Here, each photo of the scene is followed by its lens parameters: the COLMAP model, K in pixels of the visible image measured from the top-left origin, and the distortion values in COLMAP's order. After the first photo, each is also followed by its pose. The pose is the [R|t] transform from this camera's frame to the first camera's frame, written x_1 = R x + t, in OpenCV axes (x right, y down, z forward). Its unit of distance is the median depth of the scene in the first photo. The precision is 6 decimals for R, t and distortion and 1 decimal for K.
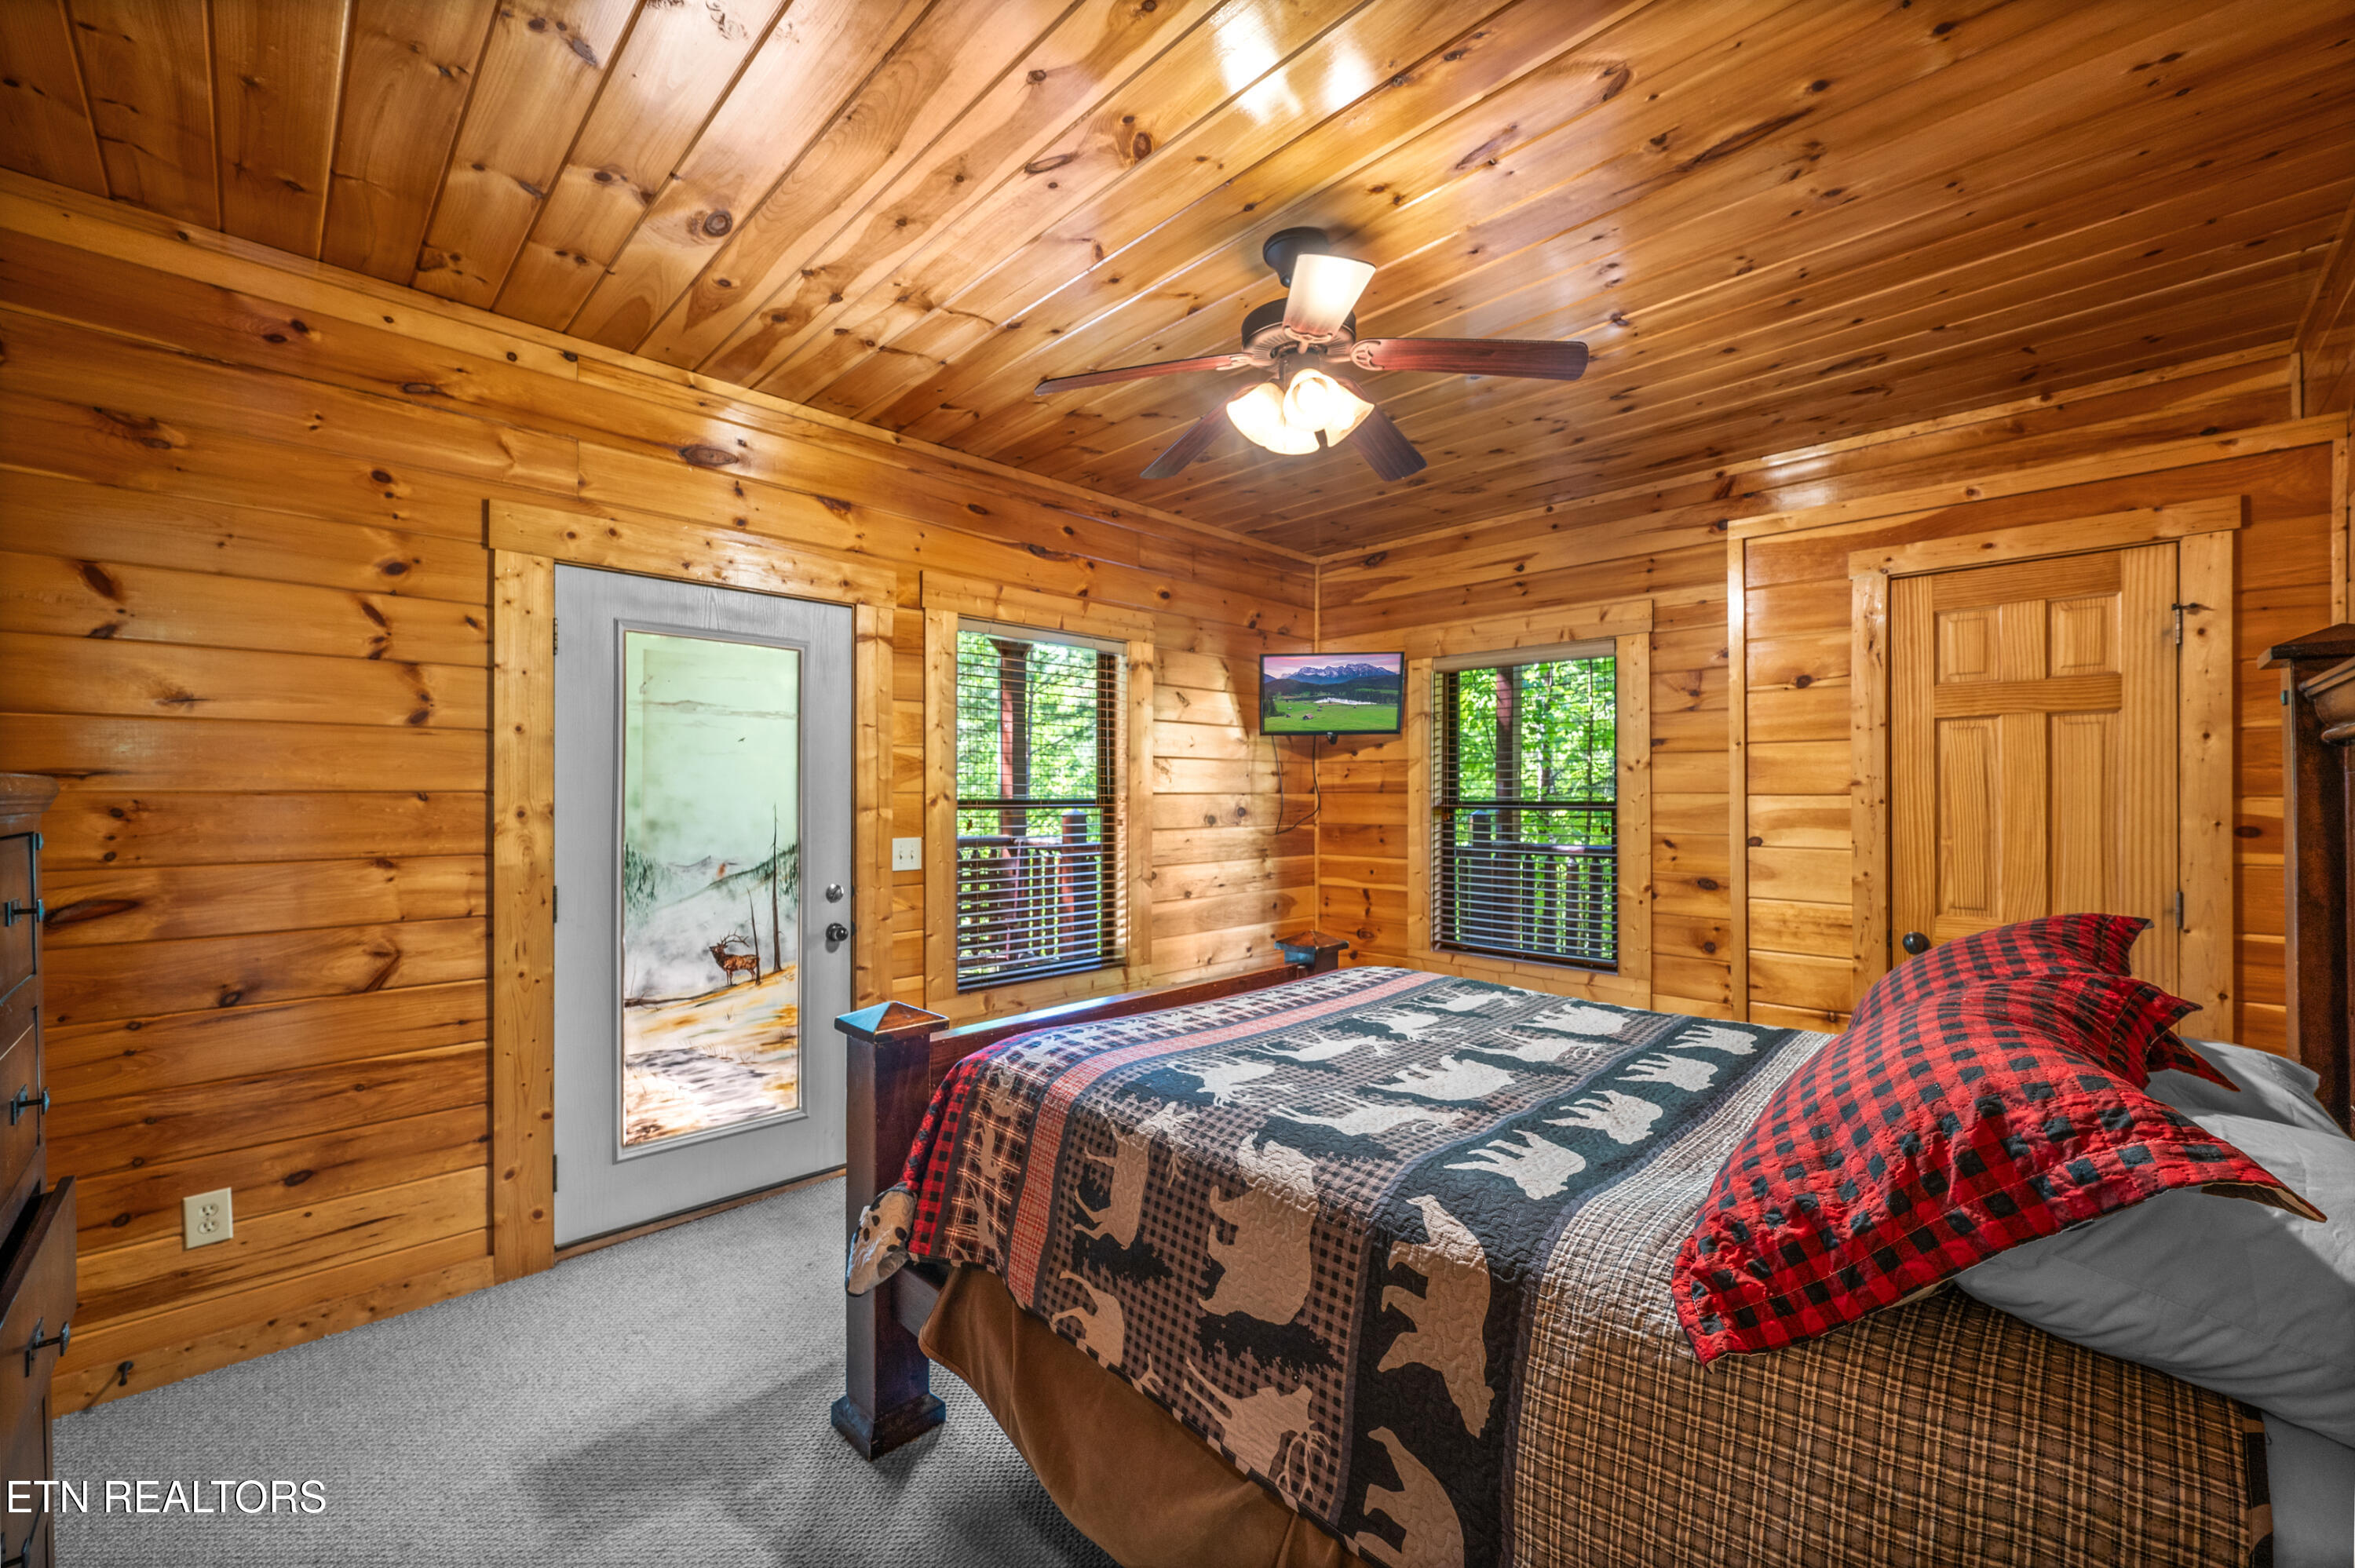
lens RADIAL K [[941.2, 0, 1182.4], [0, 941.2, 796.7], [0, 0, 1]] dist [0.001242, -0.000128]
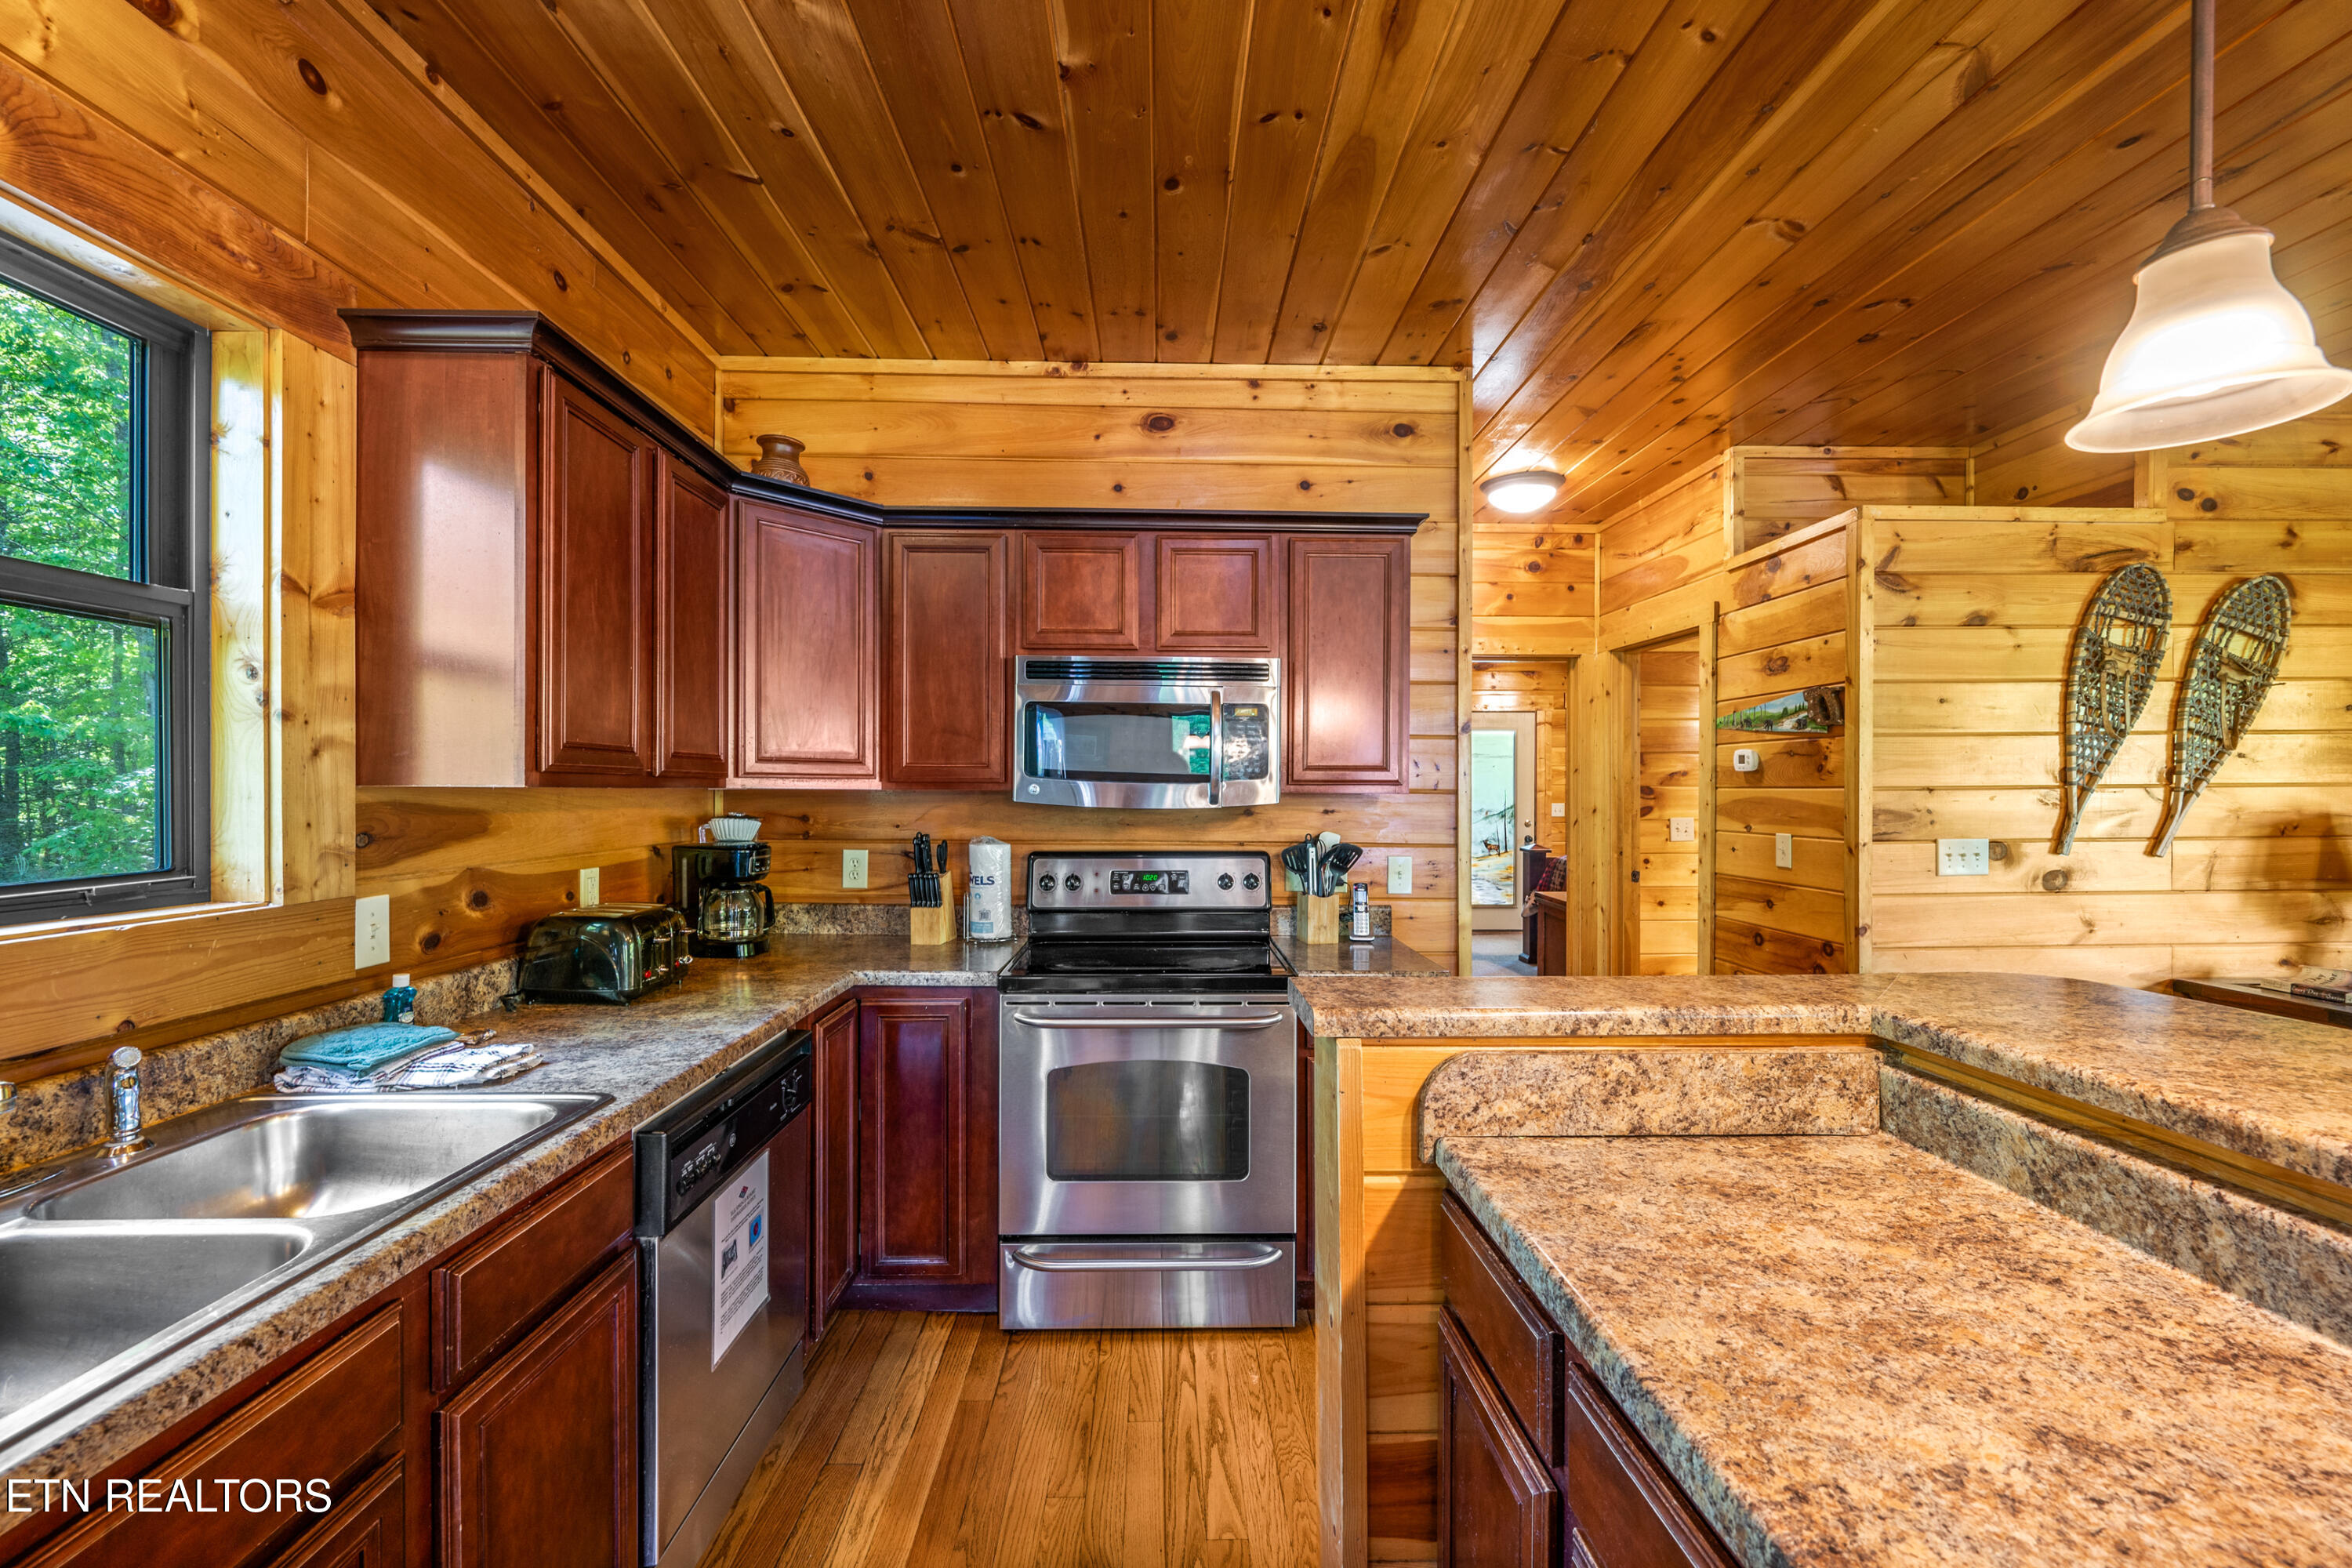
lens RADIAL K [[940.2, 0, 1177.8], [0, 940.2, 788.8], [0, 0, 1]] dist [0.001242, -0.000128]
pose [[0.730805, 0.002737, -0.682581, 0.679945], [-0.000776, 0.999995, 0.003178, -0.000732], [0.682586, -0.001793, 0.730803, -1.519667]]
